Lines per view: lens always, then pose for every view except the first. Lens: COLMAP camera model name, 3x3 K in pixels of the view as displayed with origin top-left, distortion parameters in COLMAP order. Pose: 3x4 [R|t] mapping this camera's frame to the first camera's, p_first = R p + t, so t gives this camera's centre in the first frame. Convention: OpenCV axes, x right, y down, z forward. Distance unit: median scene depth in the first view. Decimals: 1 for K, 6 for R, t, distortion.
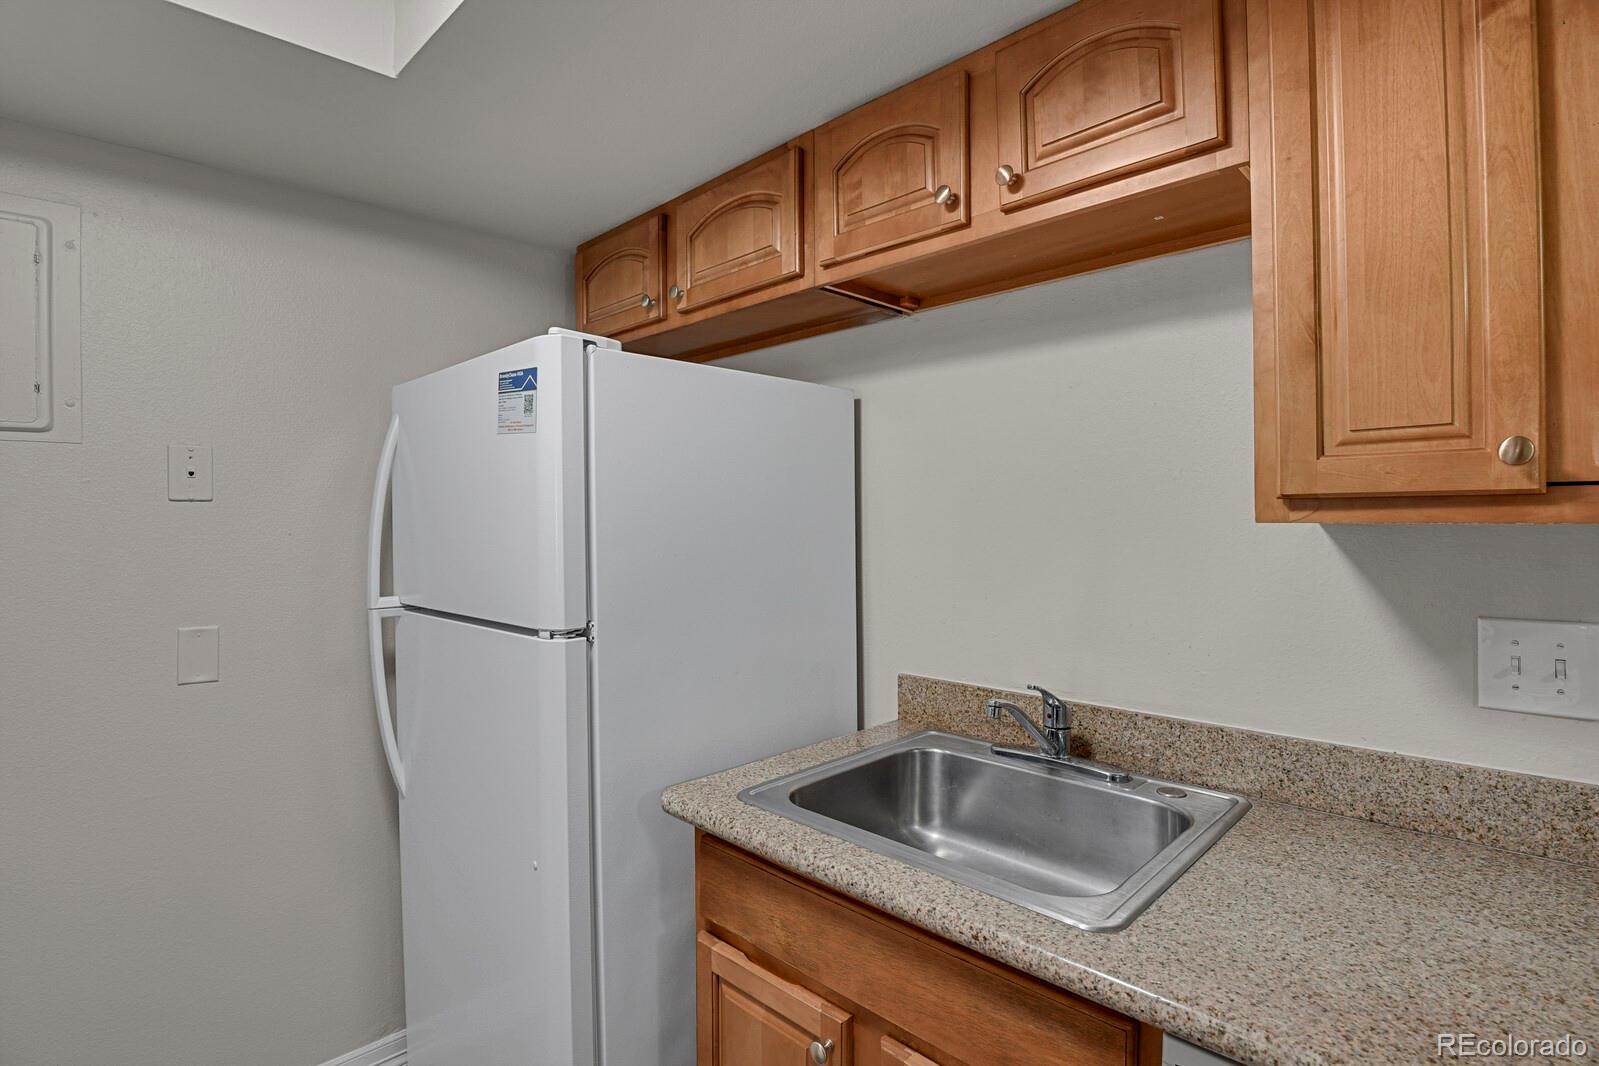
lens RADIAL K [[786.5, 0, 817.2], [0, 786.5, 524.7], [0, 0, 1]] dist [-0.027635, -0.002722]
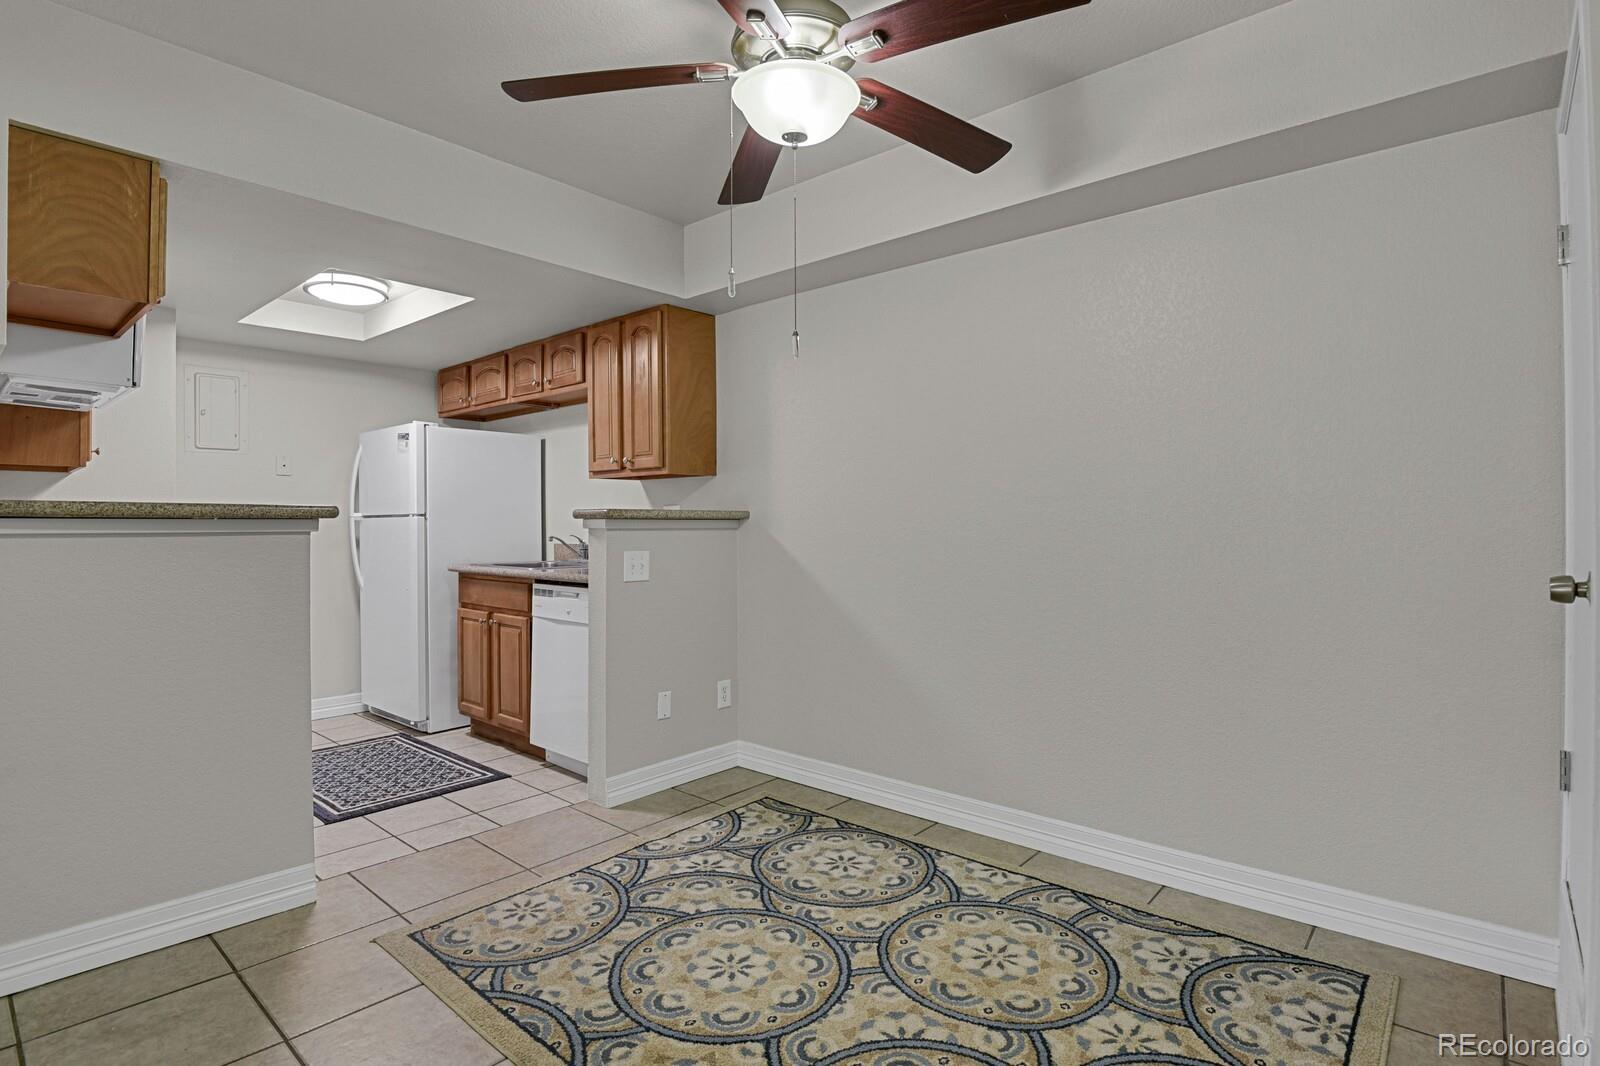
lens RADIAL K [[787.0, 0, 805.1], [0, 787.0, 525.0], [0, 0, 1]] dist [-0.027635, -0.002722]
pose [[0.997972, 0.002613, 0.063595, 1.031021], [-0.002087, 0.999963, -0.008349, 0.193968], [-0.063614, 0.008200, 0.997941, -2.239389]]
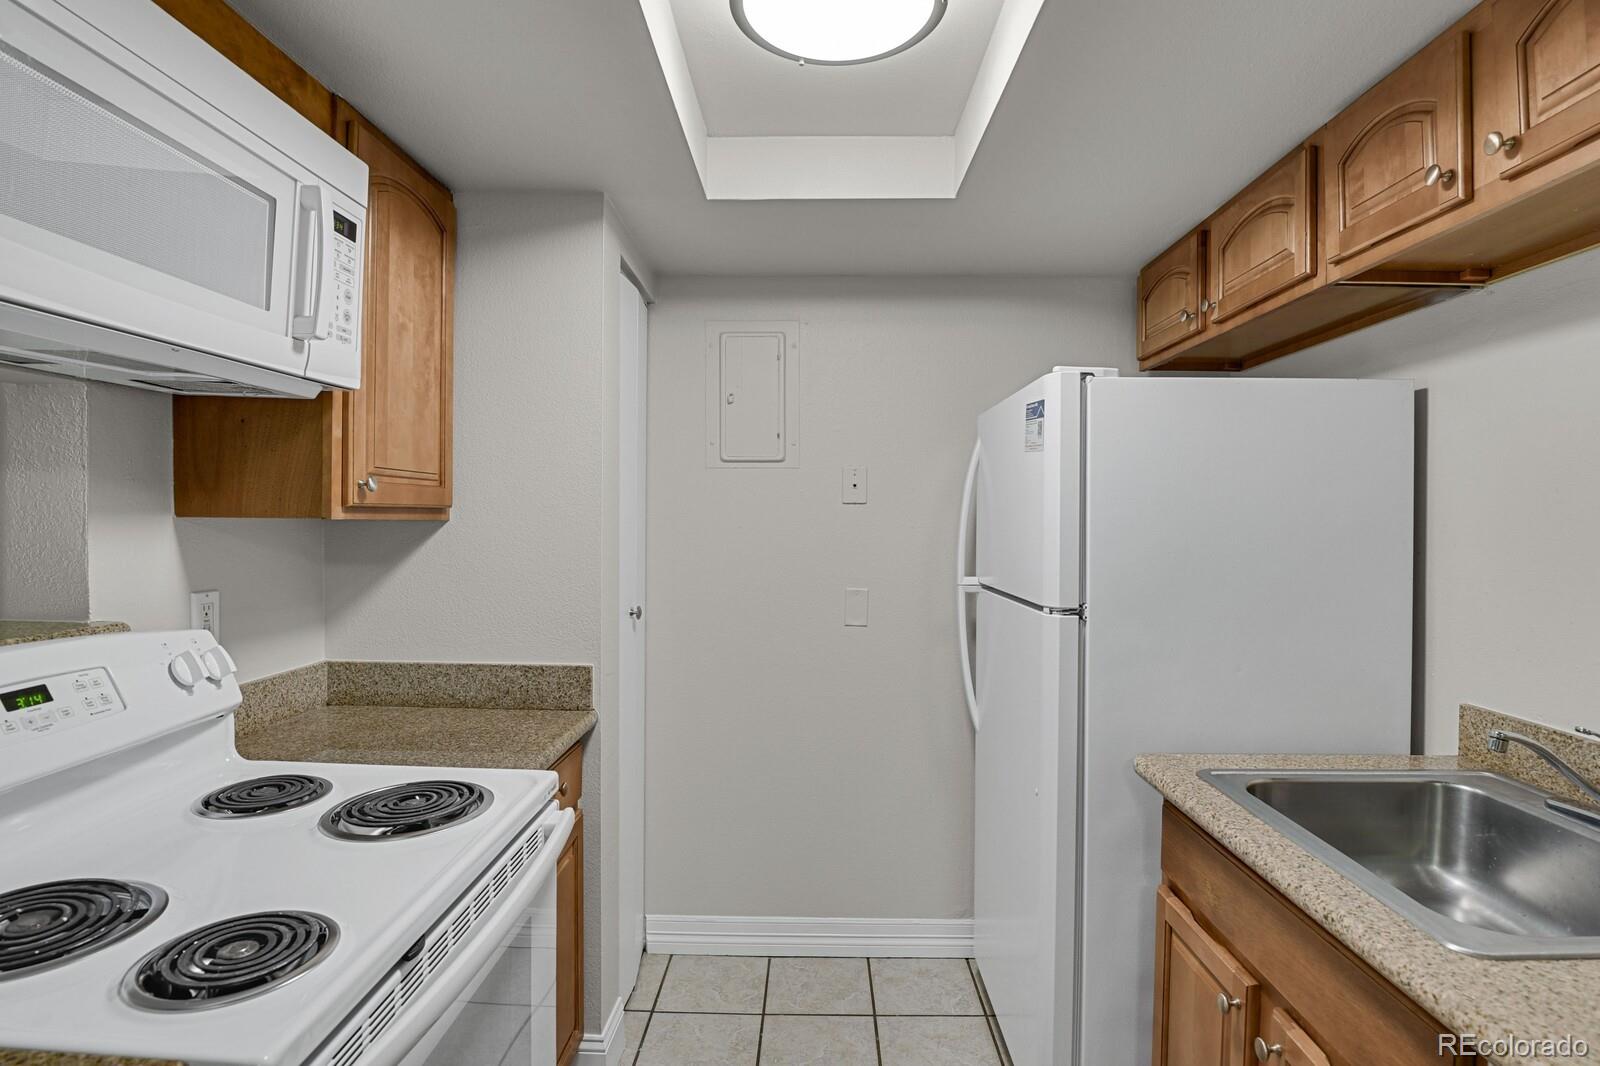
lens RADIAL K [[787.0, 0, 800.5], [0, 787.0, 526.4], [0, 0, 1]] dist [-0.027635, -0.002722]
pose [[0.684419, 0.020156, -0.728810, 0.290020], [-0.018994, 0.999771, 0.009813, 0.000069], [0.728841, 0.007127, 0.684646, -0.151762]]
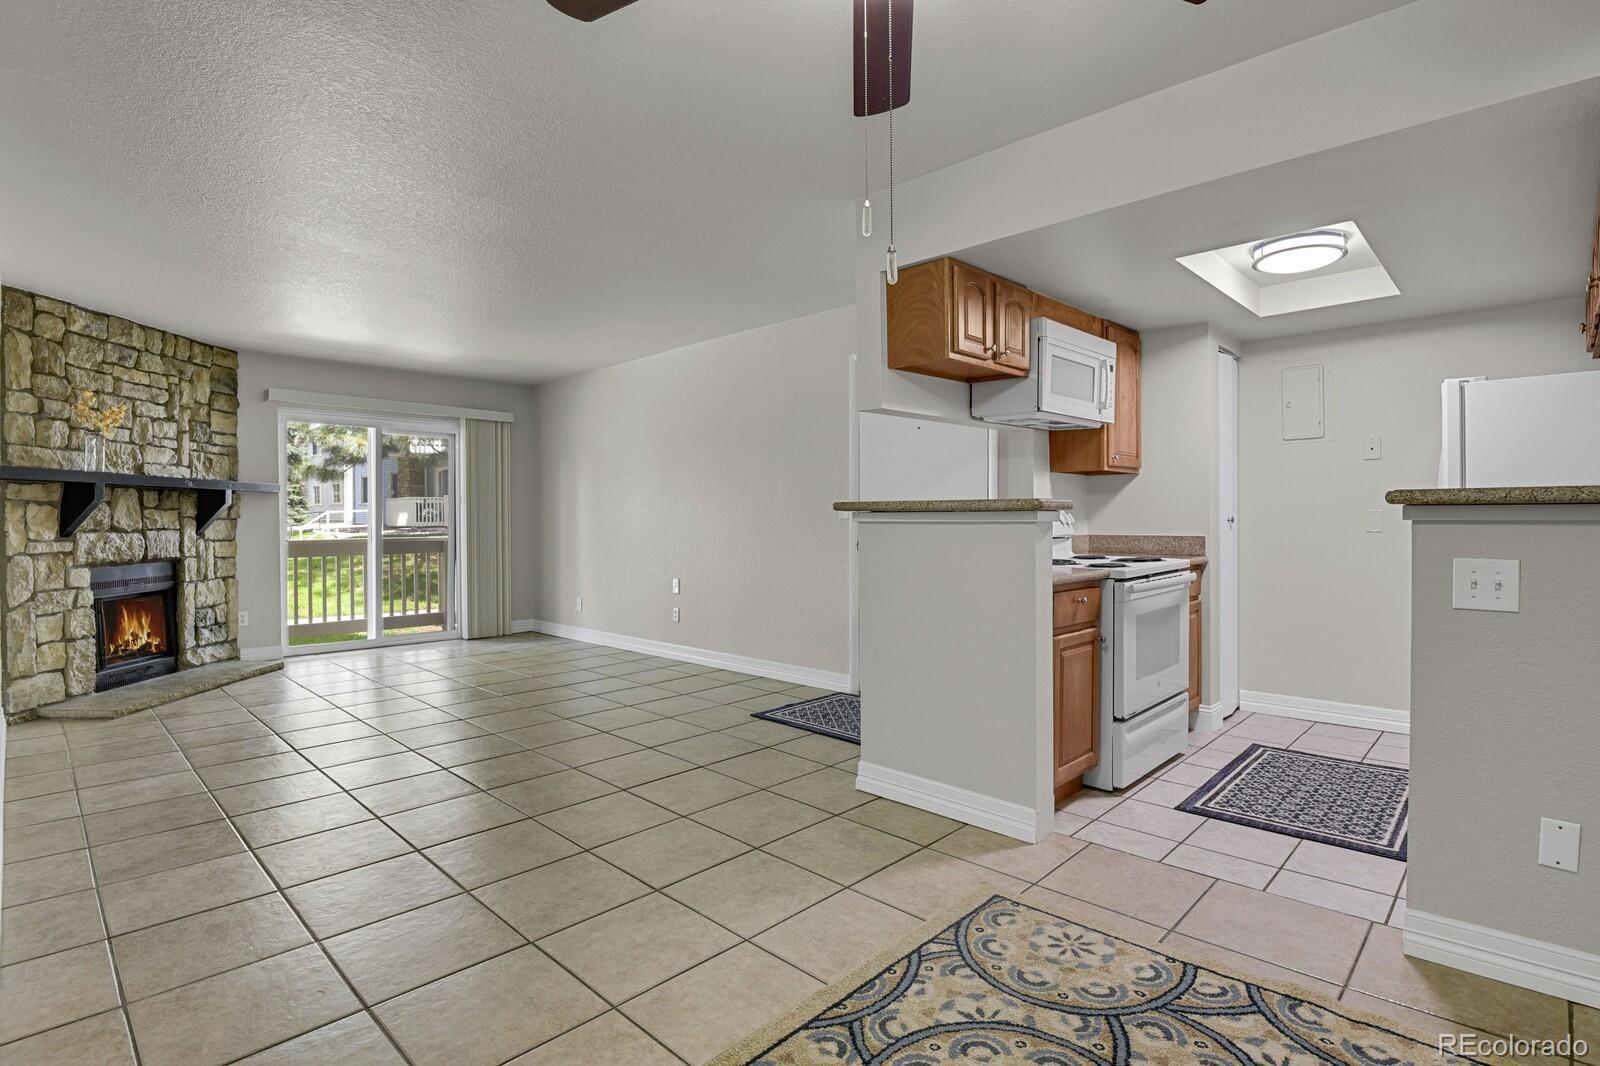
lens RADIAL K [[787.0, 0, 815.5], [0, 787.0, 522.4], [0, 0, 1]] dist [-0.027635, -0.002722]
pose [[0.012494, 0.012110, -0.999849, 2.041080], [-0.001714, 0.999925, 0.012089, 0.175581], [0.999920, 0.001563, 0.012514, -1.020677]]
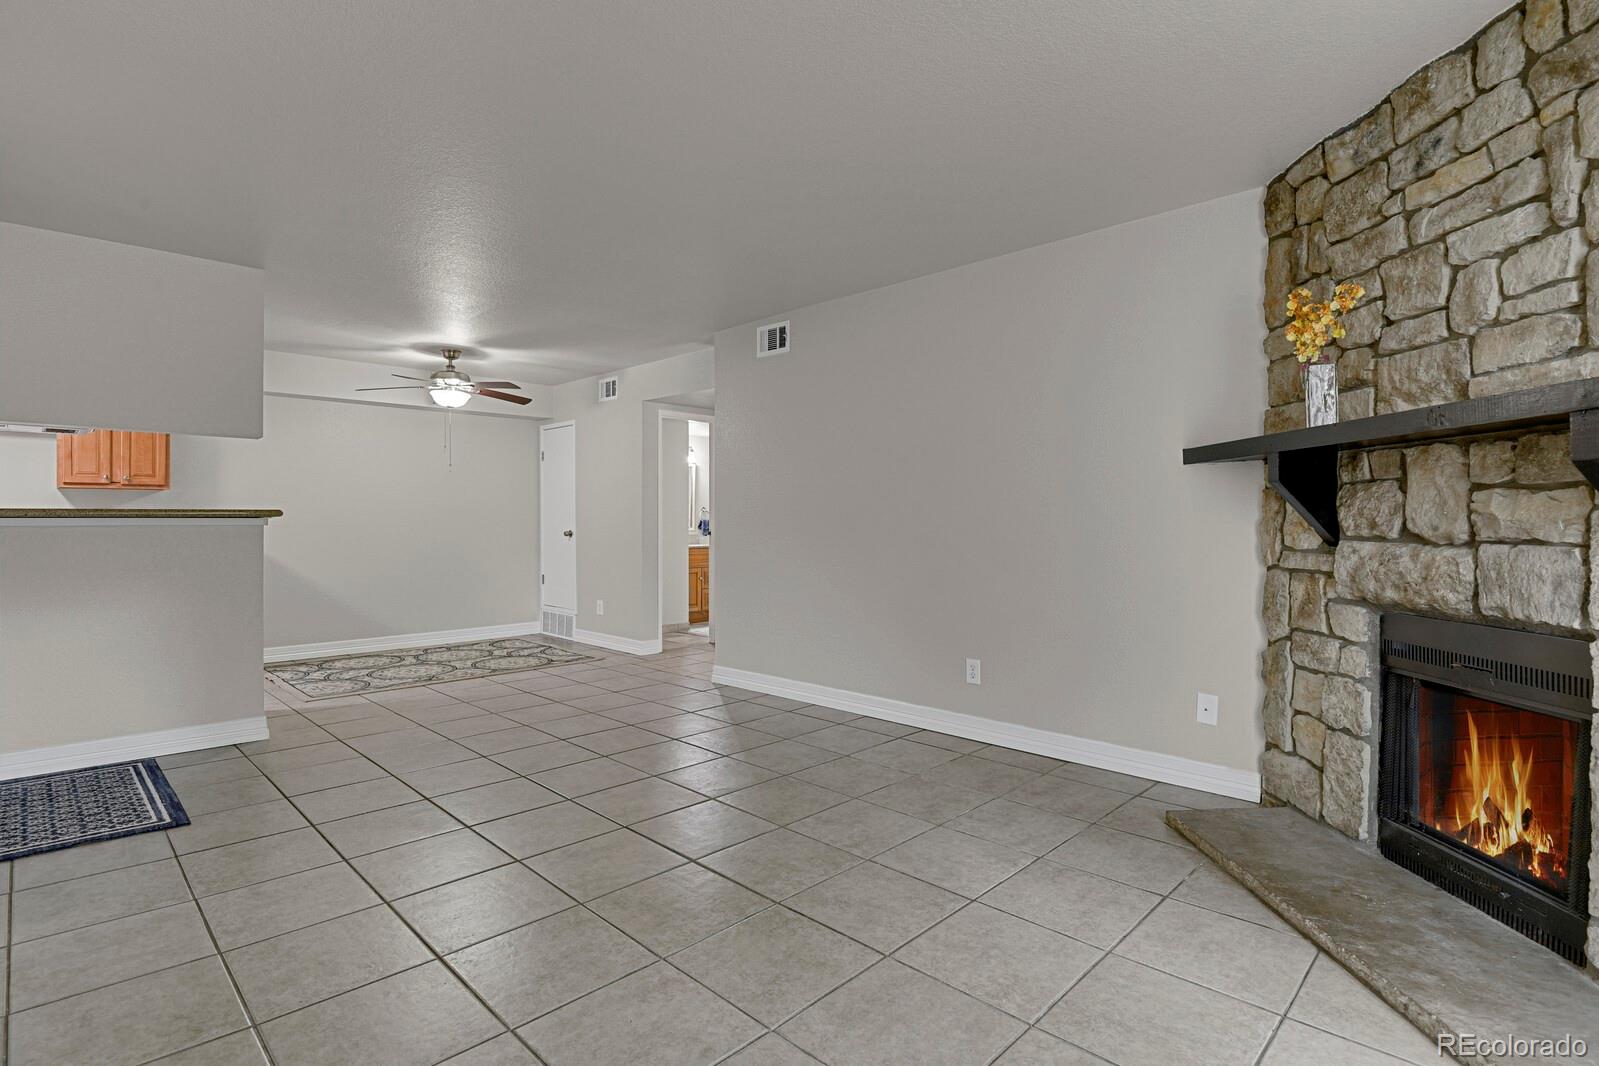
lens RADIAL K [[786.5, 0, 809.8], [0, 786.5, 523.3], [0, 0, 1]] dist [-0.027635, -0.002722]
pose [[-0.004834, -0.000269, 0.999988, -3.400166], [0.012996, 0.999915, 0.000332, 0.210801], [-0.999904, 0.012998, -0.004830, -2.971937]]
